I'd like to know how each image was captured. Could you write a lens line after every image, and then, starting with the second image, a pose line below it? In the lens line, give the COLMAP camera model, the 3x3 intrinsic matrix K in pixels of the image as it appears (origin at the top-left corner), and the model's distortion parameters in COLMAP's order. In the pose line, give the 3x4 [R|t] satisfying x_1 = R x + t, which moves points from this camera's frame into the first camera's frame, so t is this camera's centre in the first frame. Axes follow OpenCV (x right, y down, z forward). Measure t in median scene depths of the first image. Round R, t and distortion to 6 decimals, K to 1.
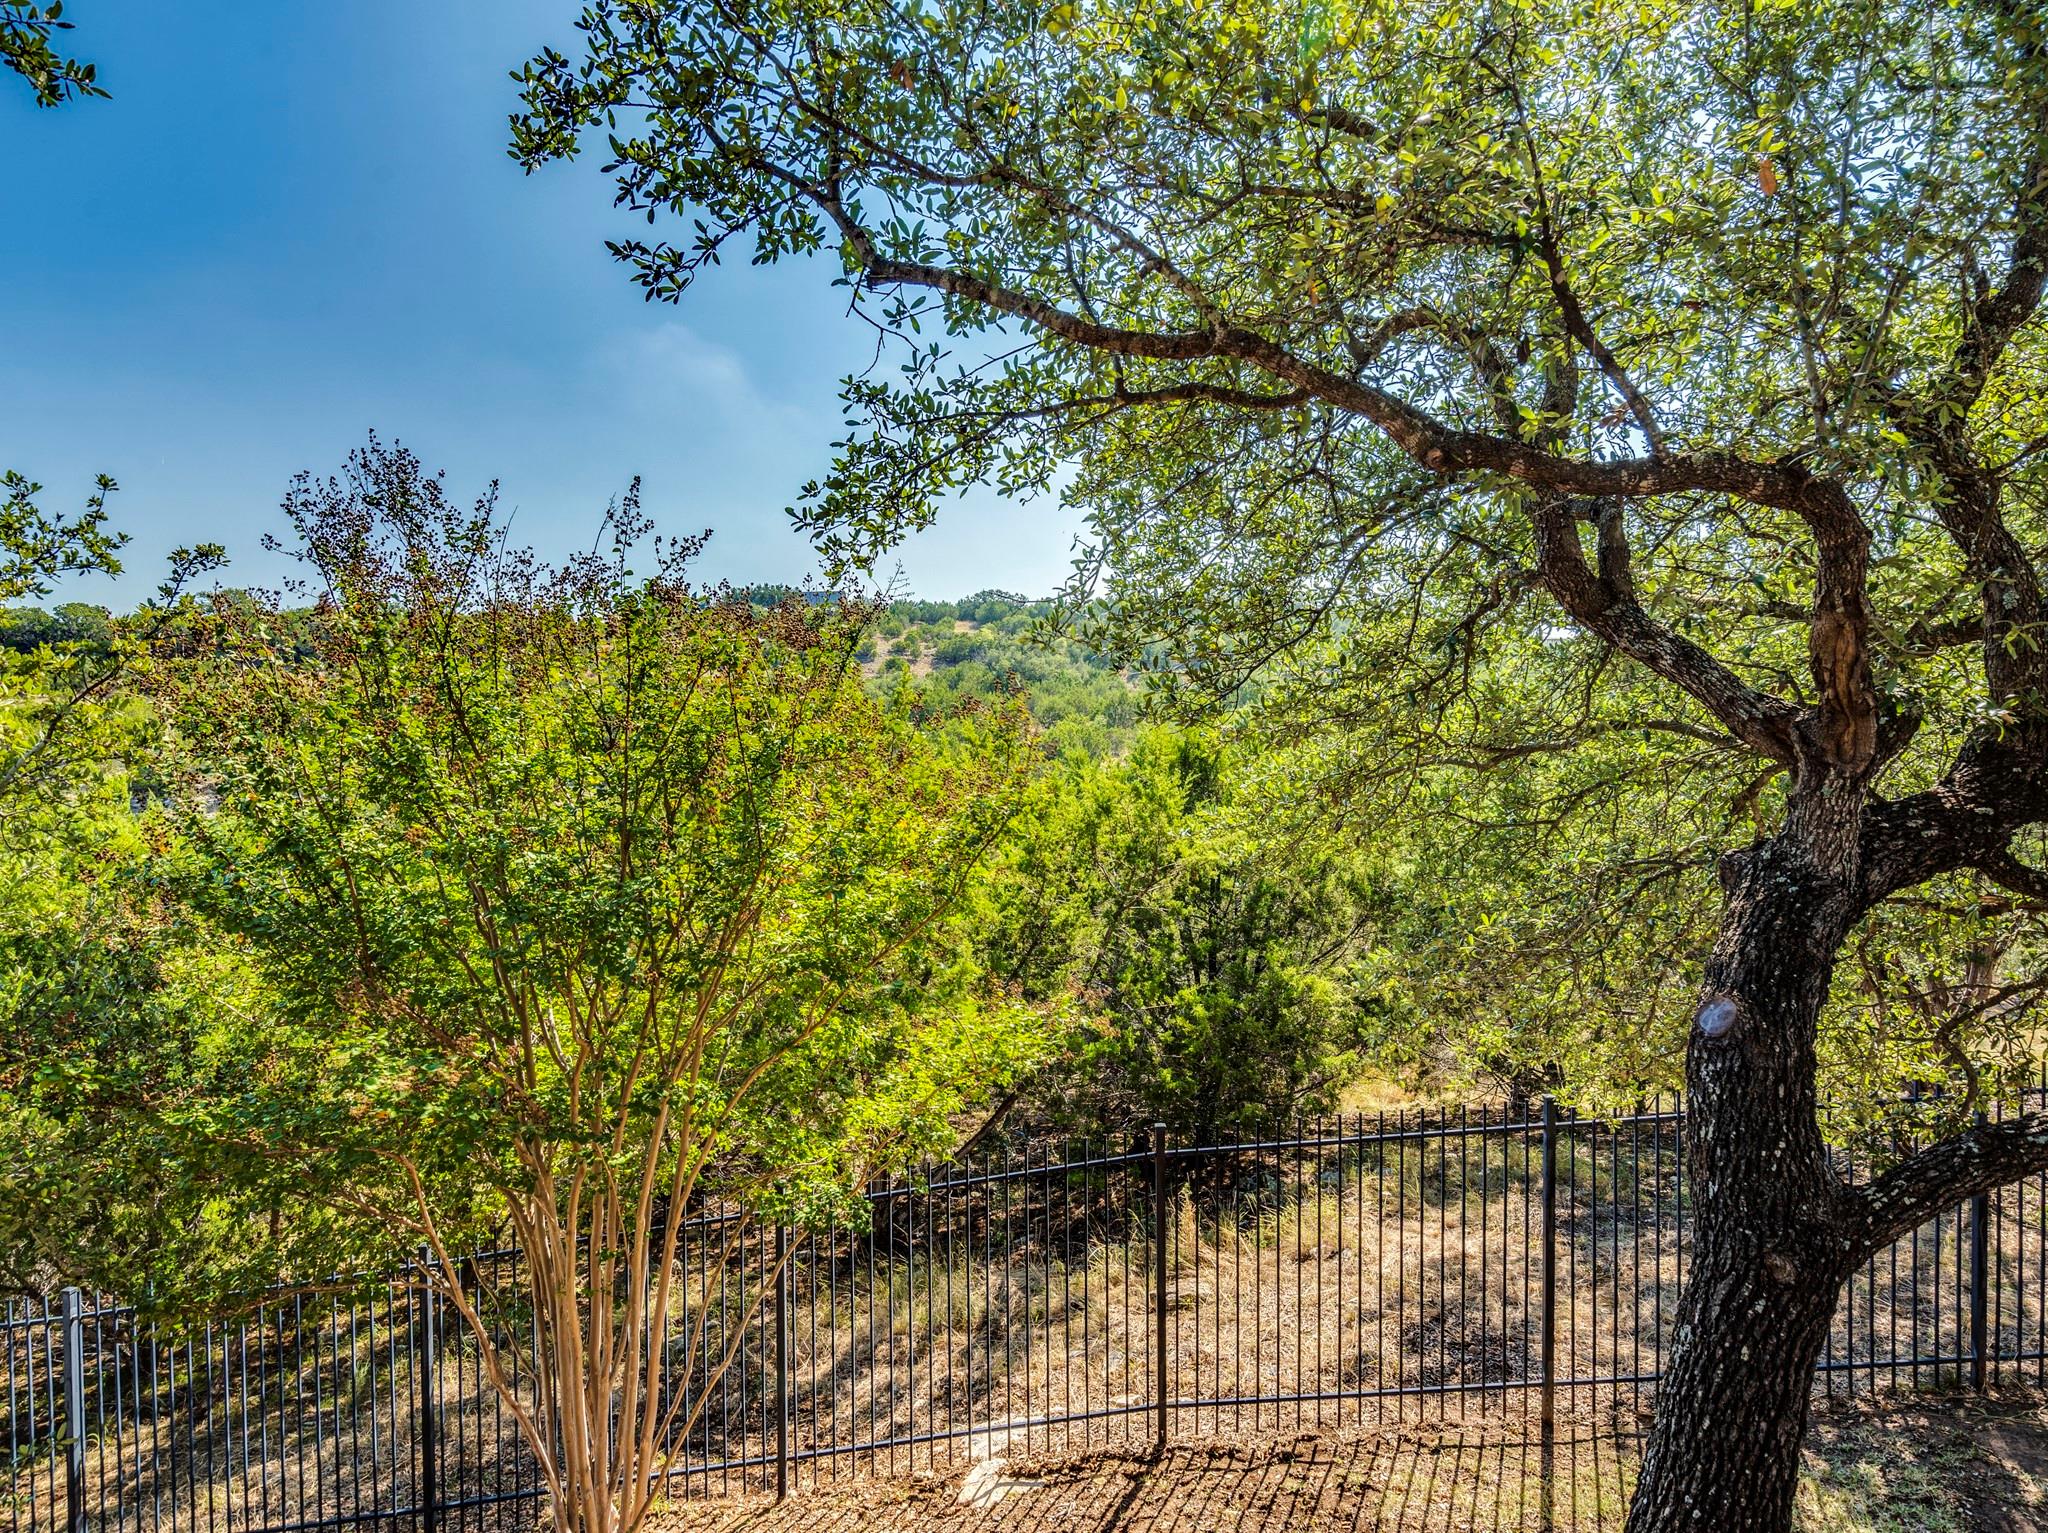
lens RADIAL K [[1083.0, 0, 1024.8], [0, 1083.0, 752.6], [0, 0, 1]] dist [-0.008628, -0.001321]
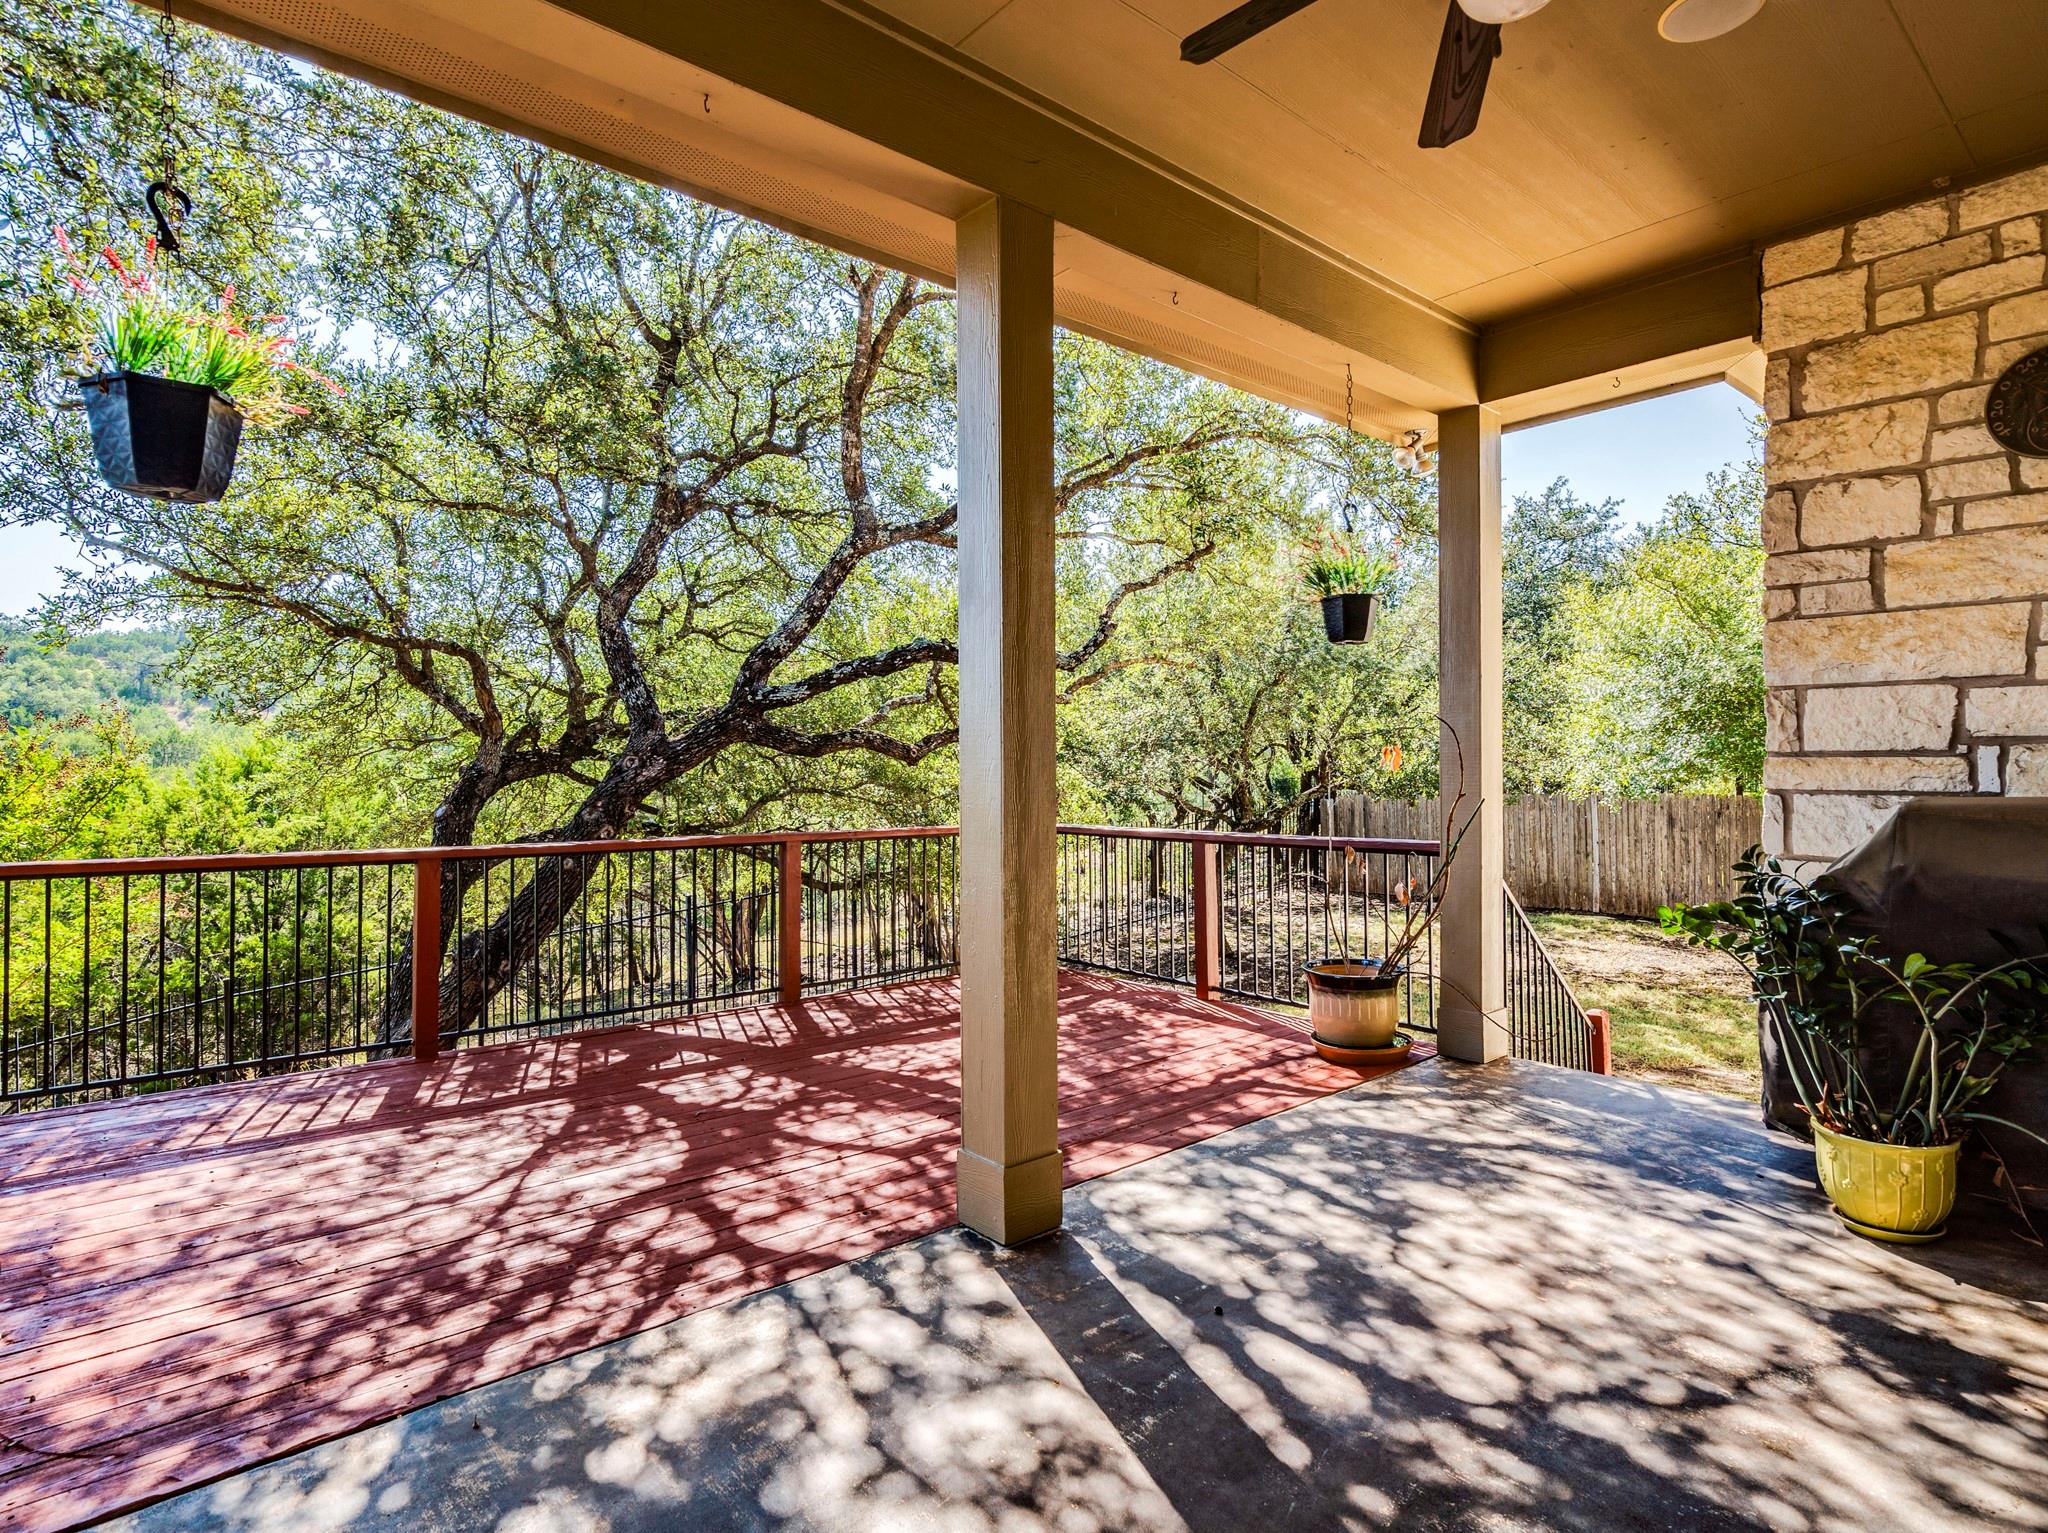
lens RADIAL K [[1083.0, 0, 1020.4], [0, 1083.0, 759.6], [0, 0, 1]] dist [-0.008628, -0.001321]
pose [[0.724625, -0.003378, 0.689135, -0.222937], [0.030982, 0.999137, -0.027680, 0.167653], [-0.688446, 0.041409, 0.724104, -1.781782]]
